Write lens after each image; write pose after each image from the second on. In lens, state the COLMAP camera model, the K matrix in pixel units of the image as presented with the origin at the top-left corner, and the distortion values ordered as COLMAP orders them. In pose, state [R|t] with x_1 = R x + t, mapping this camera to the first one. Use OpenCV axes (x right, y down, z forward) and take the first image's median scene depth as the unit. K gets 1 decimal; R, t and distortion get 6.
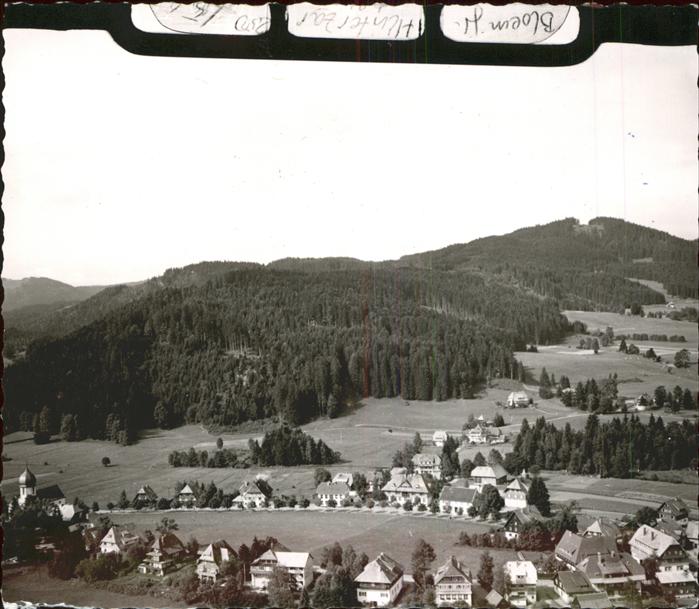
lens RADIAL K [[1005.9, 0, 339.3], [0, 1005.9, 275.5], [0, 0, 1]] dist [-0.015601, 0.000000]
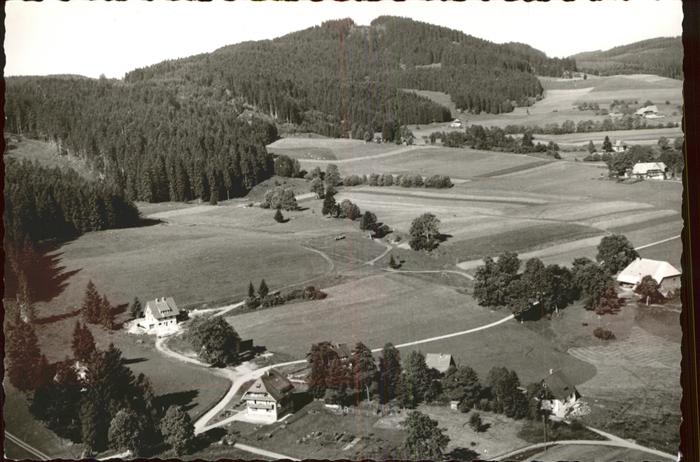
lens RADIAL K [[1008.0, 0, 347.1], [0, 1008.0, 229.7], [0, 0, 1]] dist [0.022026, 0.000000]
pose [[0.983845, -0.048978, 0.172191, 0.270258], [0.026813, 0.991313, 0.128764, 0.020461], [-0.177002, -0.122067, 0.976611, 0.643433]]
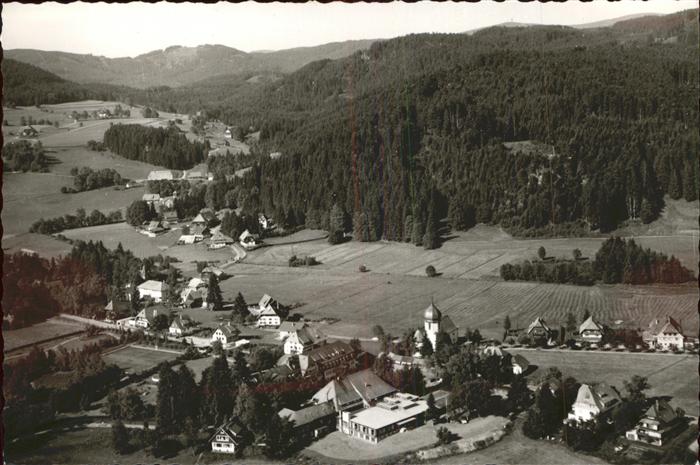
lens RADIAL K [[1026.3, 0, 350.0], [0, 1026.3, 232.9], [0, 0, 1]] dist [0.003013, 0.000000]
pose [[0.988904, 0.020389, -0.147148, -0.134397], [0.007422, 0.982519, 0.186015, -0.028042], [0.148369, -0.185043, 0.971466, 0.035582]]
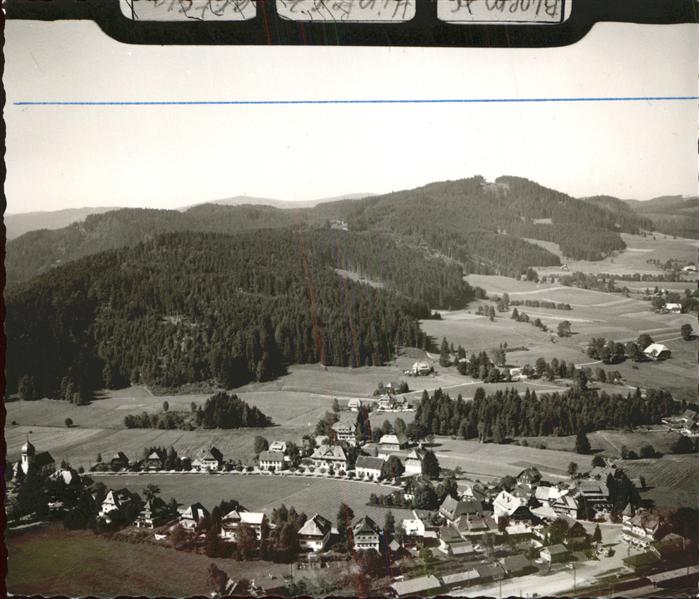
lens RADIAL K [[1008.9, 0, 353.8], [0, 1008.9, 293.9], [0, 0, 1]] dist [-0.012345, 0.000000]
pose [[0.994470, 0.020034, 0.103096, -0.021938], [-0.028685, 0.996126, 0.083128, -0.057021], [-0.101031, -0.085625, 0.991192, -0.144811]]
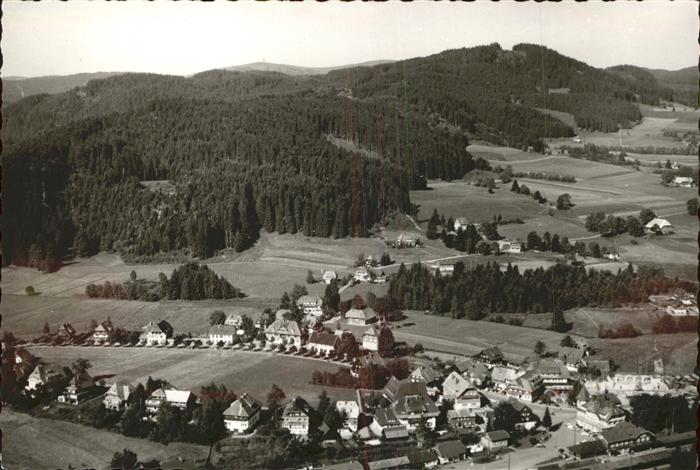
lens RADIAL K [[1023.0, 0, 354.0], [0, 1023.0, 231.5], [0, 0, 1]] dist [0.021598, 0.000000]
pose [[0.996226, 0.027237, 0.082412, 0.025754], [-0.039264, 0.988203, 0.148033, -0.052487], [-0.077408, -0.150710, 0.985543, -0.116898]]
